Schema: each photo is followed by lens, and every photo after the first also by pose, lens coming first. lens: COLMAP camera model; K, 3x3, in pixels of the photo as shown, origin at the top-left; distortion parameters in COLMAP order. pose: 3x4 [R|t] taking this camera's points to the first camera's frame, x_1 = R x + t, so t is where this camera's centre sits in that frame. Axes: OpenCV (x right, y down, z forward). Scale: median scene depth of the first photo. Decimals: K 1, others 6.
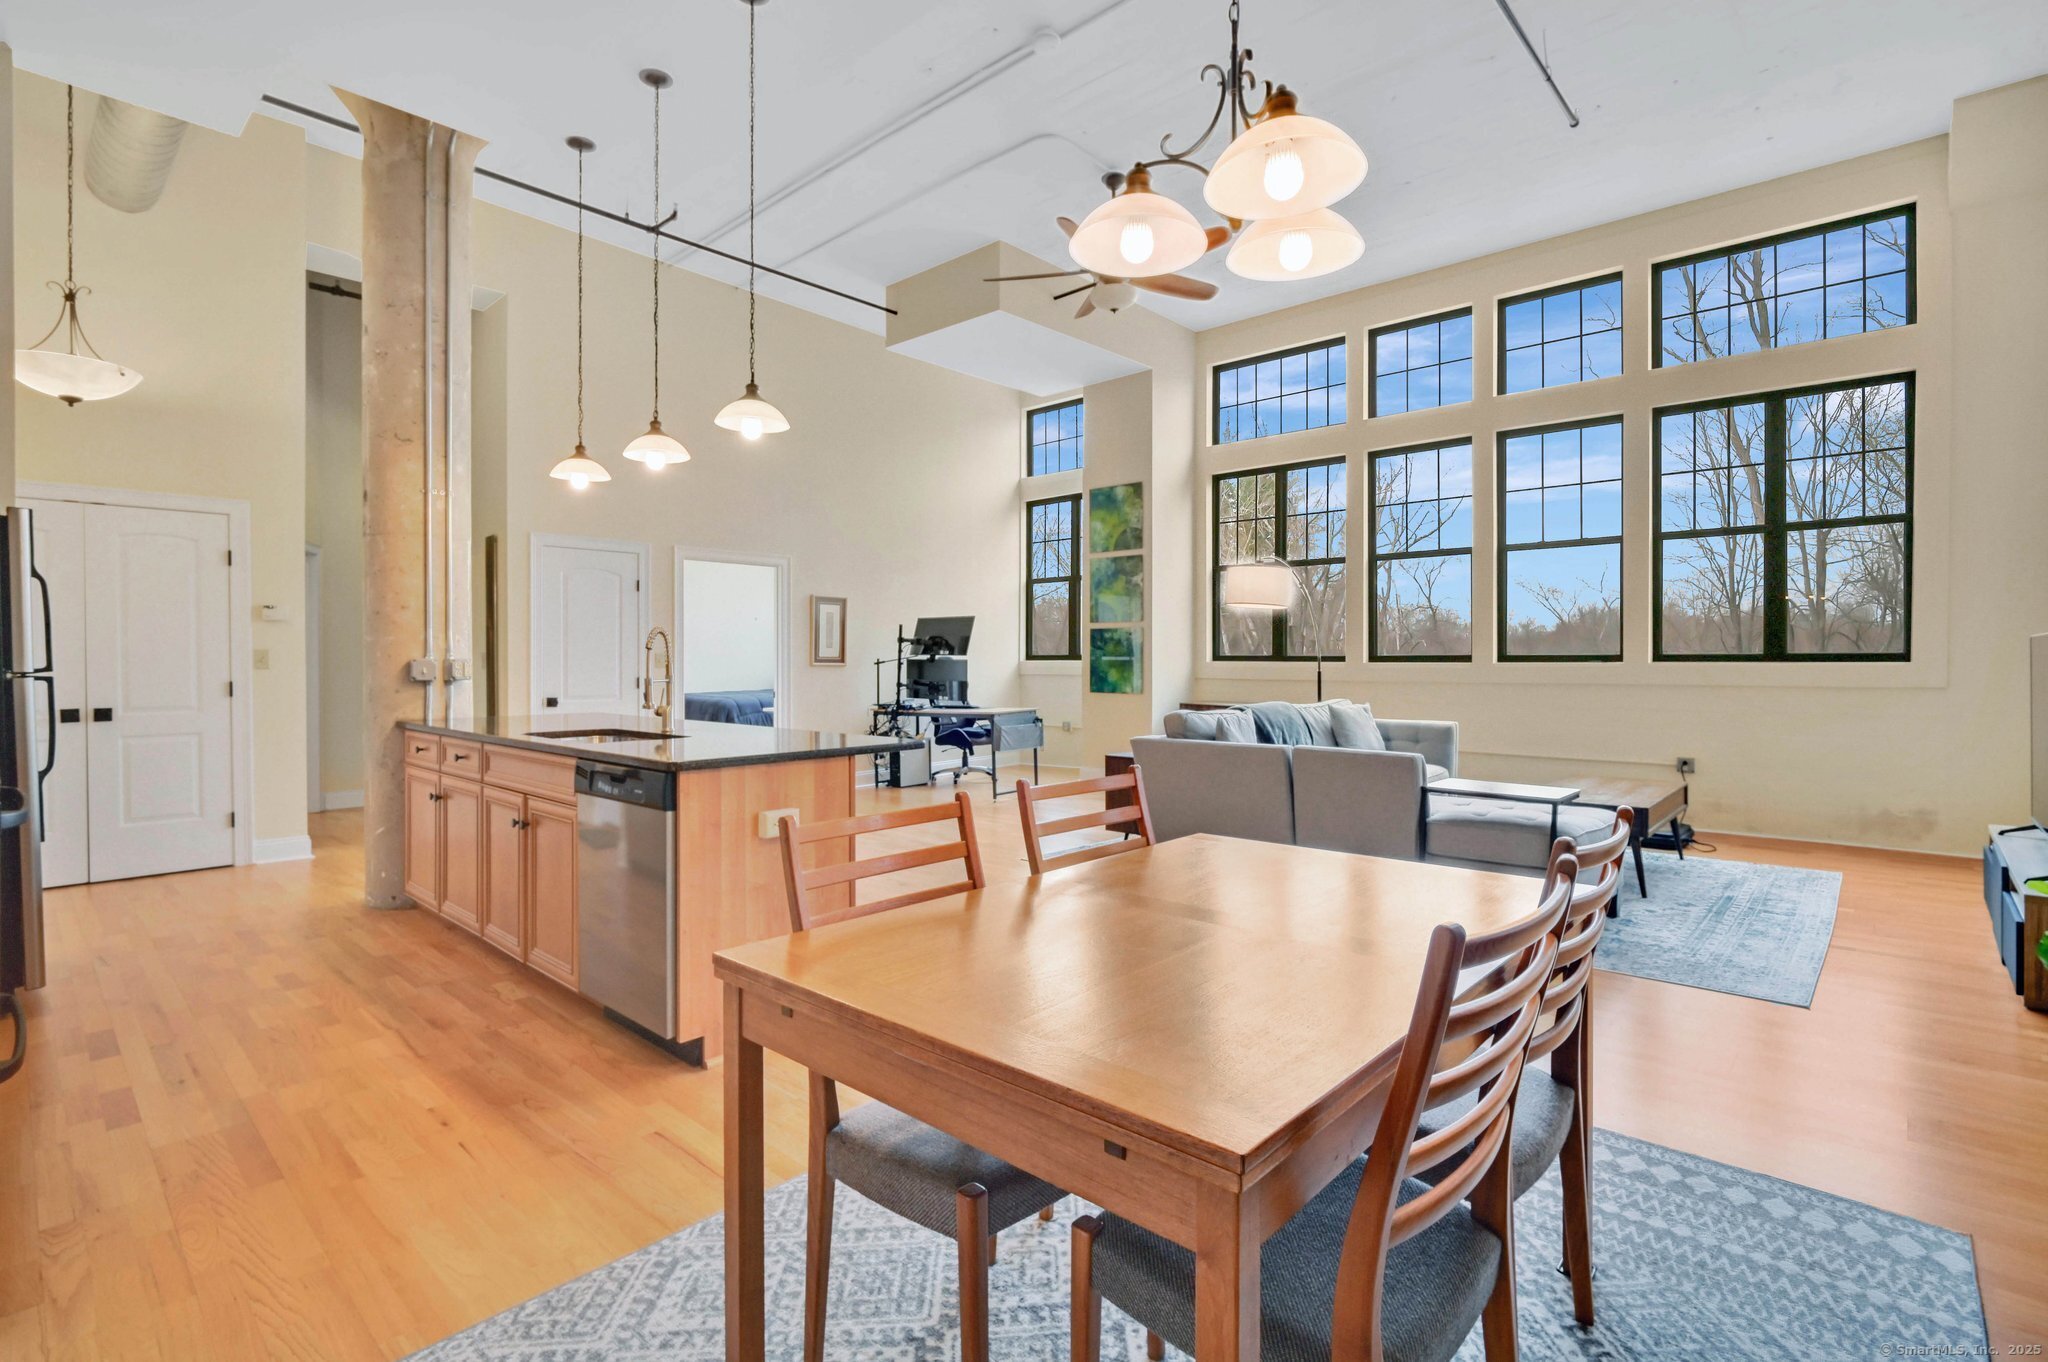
lens RADIAL K [[956.0, 0, 1044.3], [0, 956.0, 667.0], [0, 0, 1]] dist [-0.016700, -0.000785]
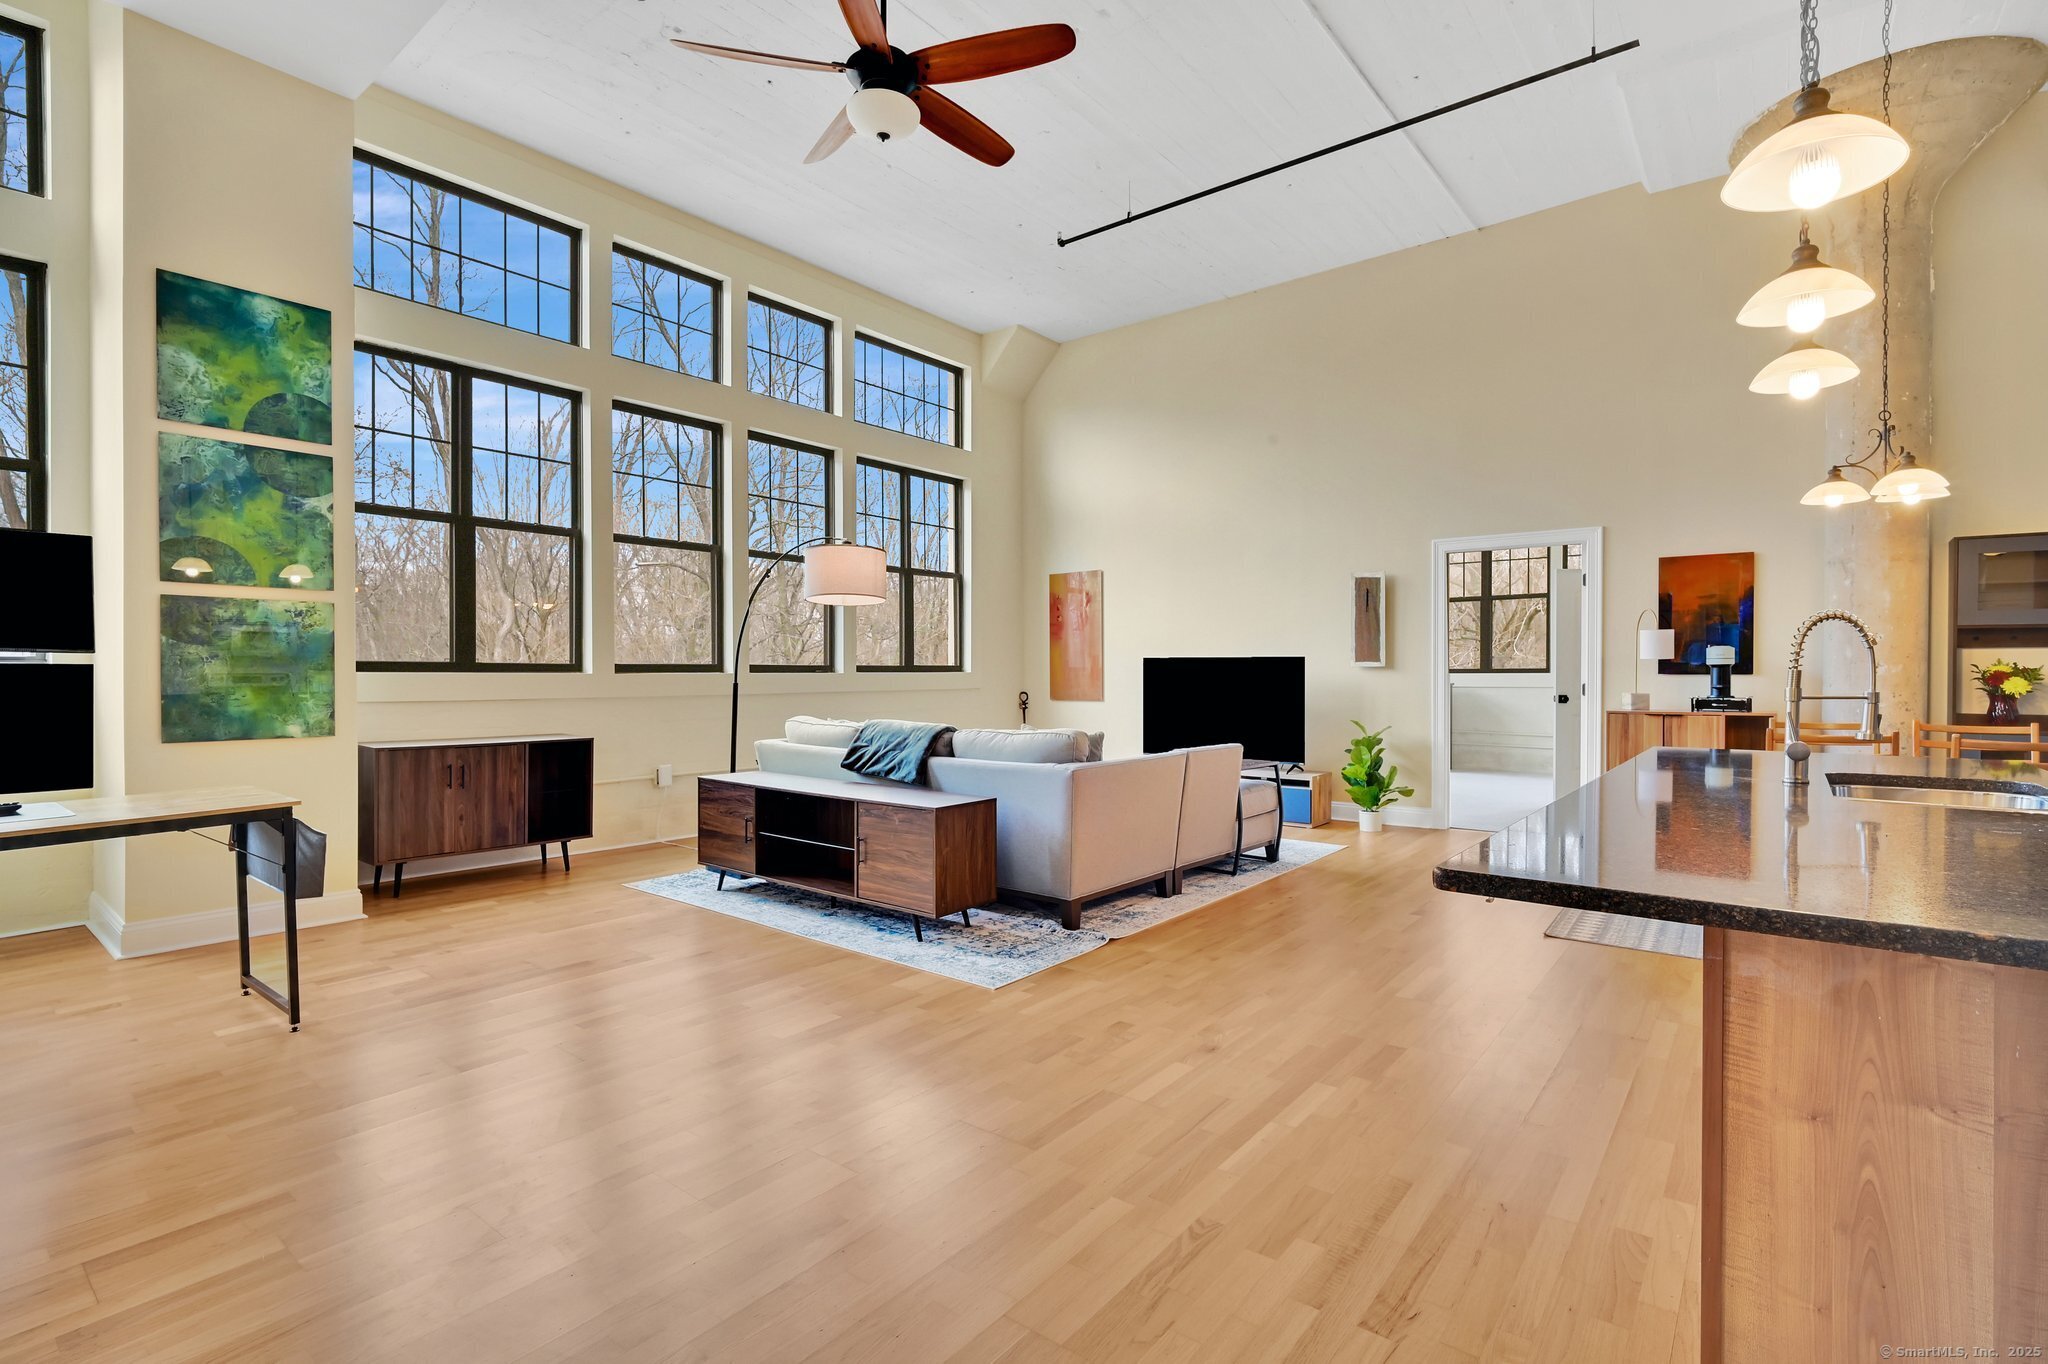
lens RADIAL K [[950.2, 0, 1060.3], [0, 950.2, 677.8], [0, 0, 1]] dist [-0.001393, -0.000215]
pose [[-0.066885, -0.003854, 0.997753, -0.567062], [0.006375, 0.999970, 0.004290, -0.002144], [-0.997740, 0.006648, -0.066859, 0.878332]]
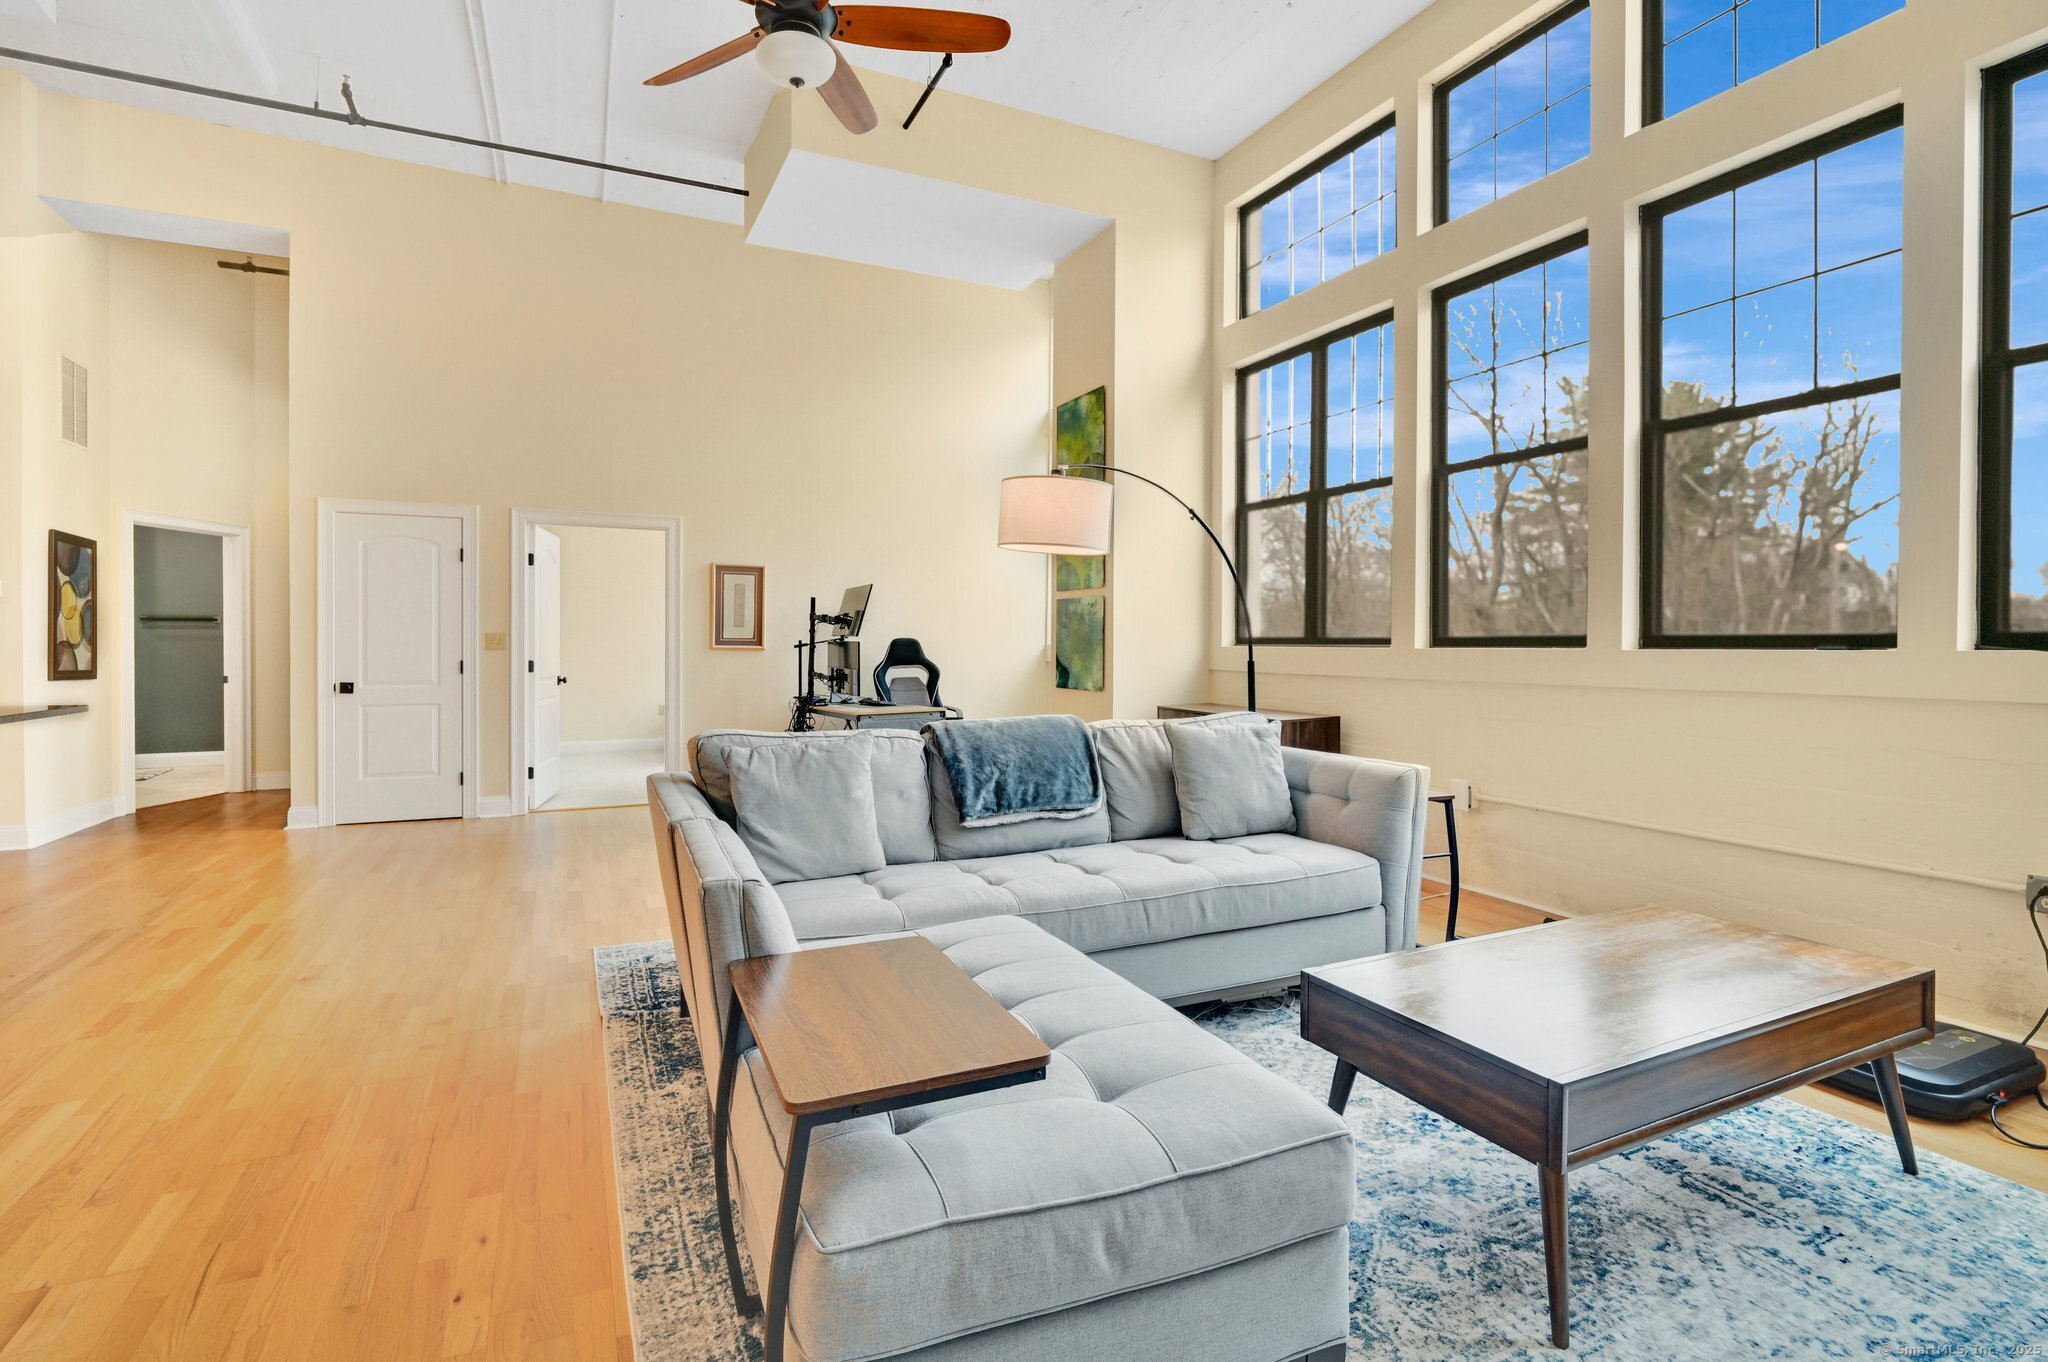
lens RADIAL K [[955.0, 0, 1020.0], [0, 955.0, 667.1], [0, 0, 1]] dist [-0.014641, -0.000064]
pose [[0.917735, 0.012644, -0.396991, 0.435854], [-0.006408, 0.999834, 0.017031, -0.001141], [0.397141, -0.013086, 0.917664, 0.454481]]
